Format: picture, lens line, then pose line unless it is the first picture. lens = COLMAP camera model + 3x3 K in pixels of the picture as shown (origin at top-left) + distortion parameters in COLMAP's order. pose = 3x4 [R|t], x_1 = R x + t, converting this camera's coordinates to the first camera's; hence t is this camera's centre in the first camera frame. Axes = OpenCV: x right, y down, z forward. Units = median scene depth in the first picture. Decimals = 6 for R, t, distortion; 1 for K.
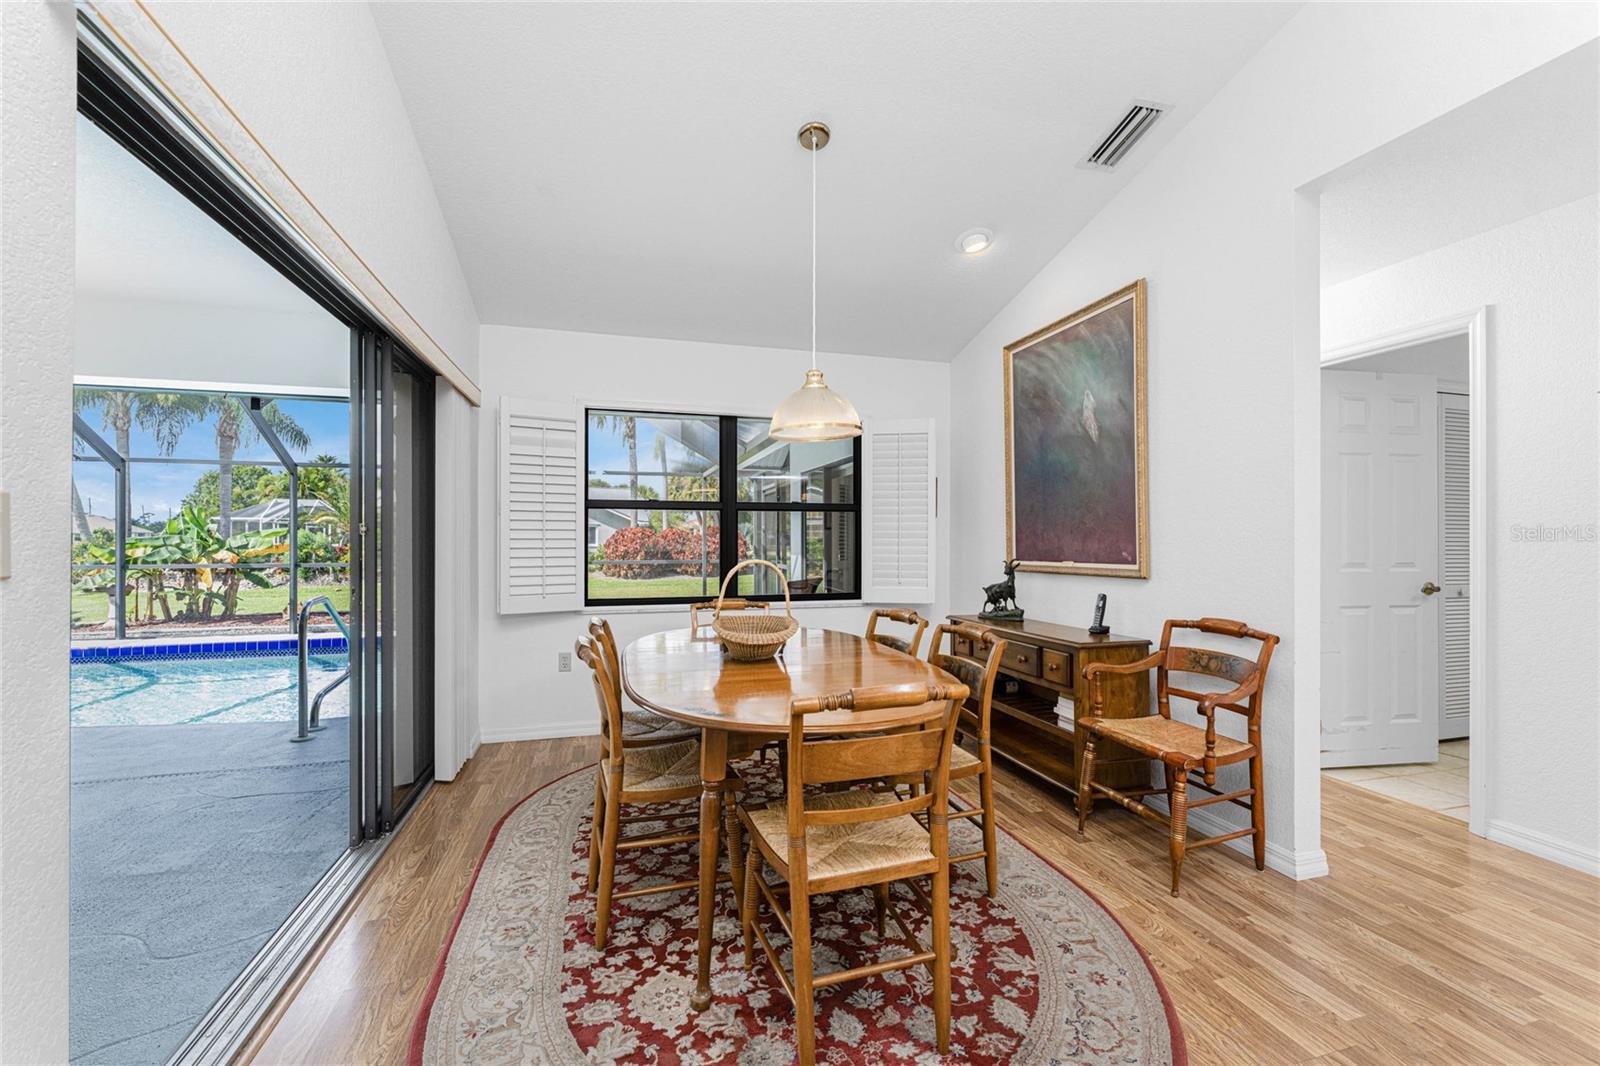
lens RADIAL K [[643.4, 0, 798.5], [0, 643.4, 532.3], [0, 0, 1]] dist [-0.004363, 0.000467]
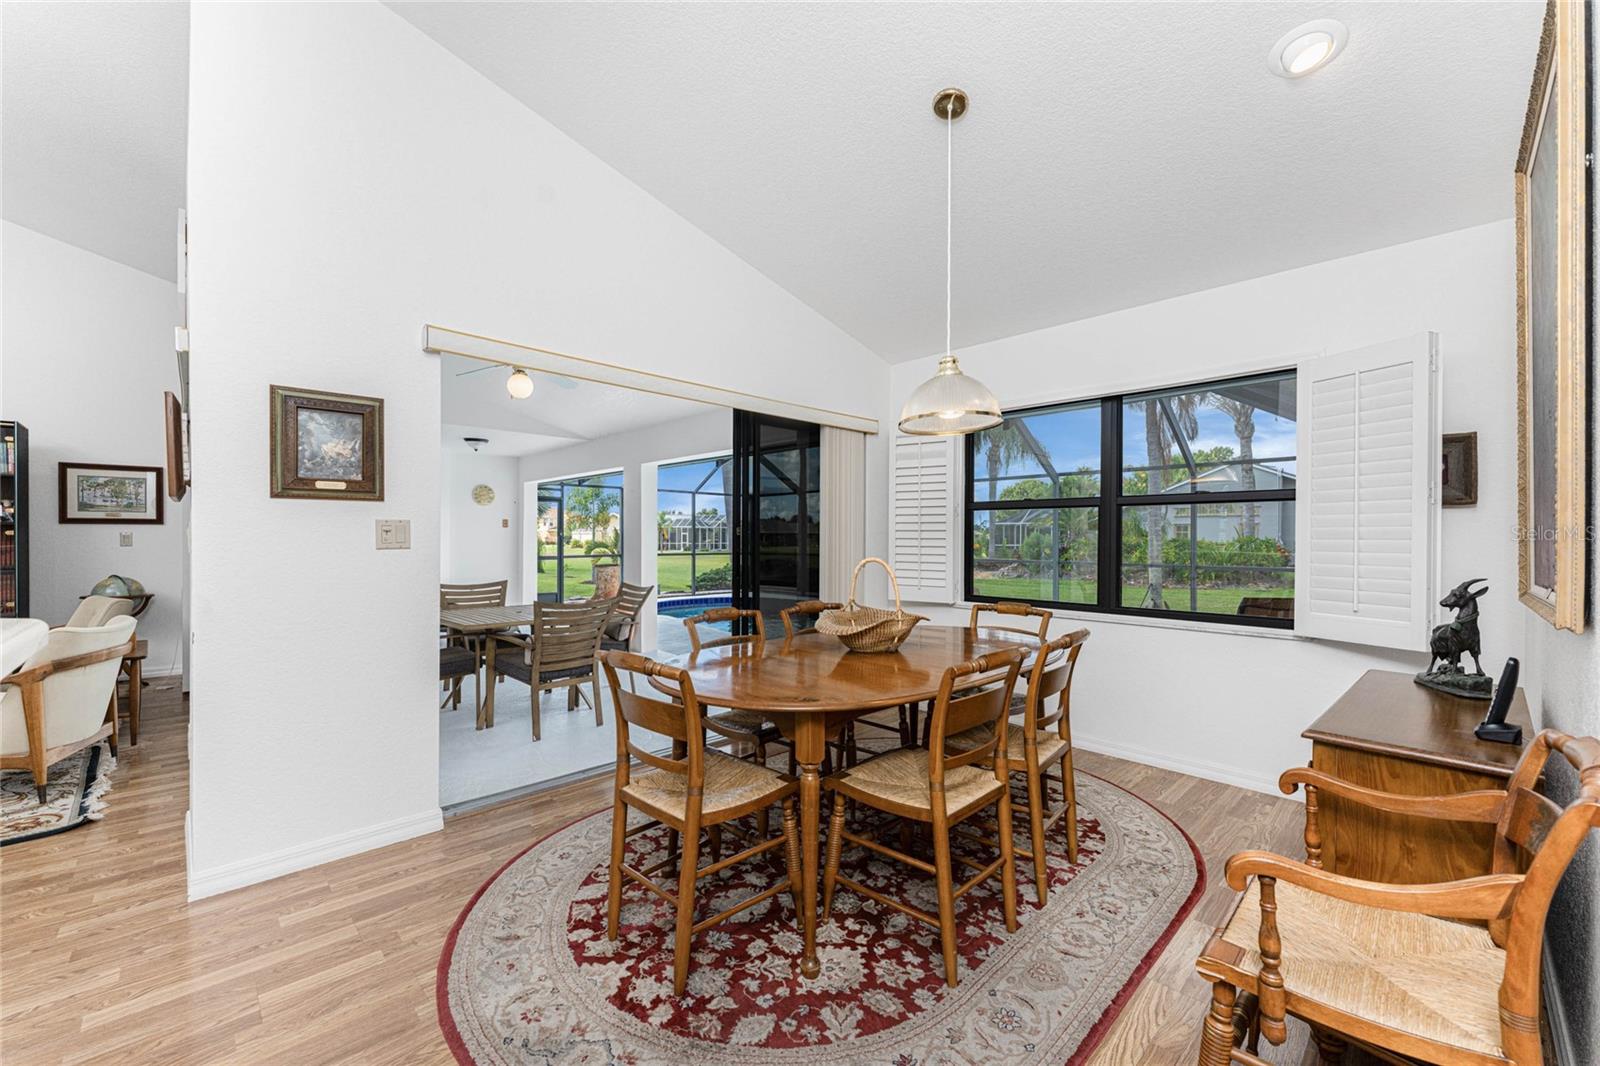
lens RADIAL K [[643.4, 0, 799.9], [0, 643.4, 538.7], [0, 0, 1]] dist [-0.004363, 0.000467]
pose [[0.474684, 0.003849, -0.880148, 1.001158], [0.004459, 0.999967, 0.006778, 0.004041], [0.880145, -0.007142, 0.474651, 0.501609]]
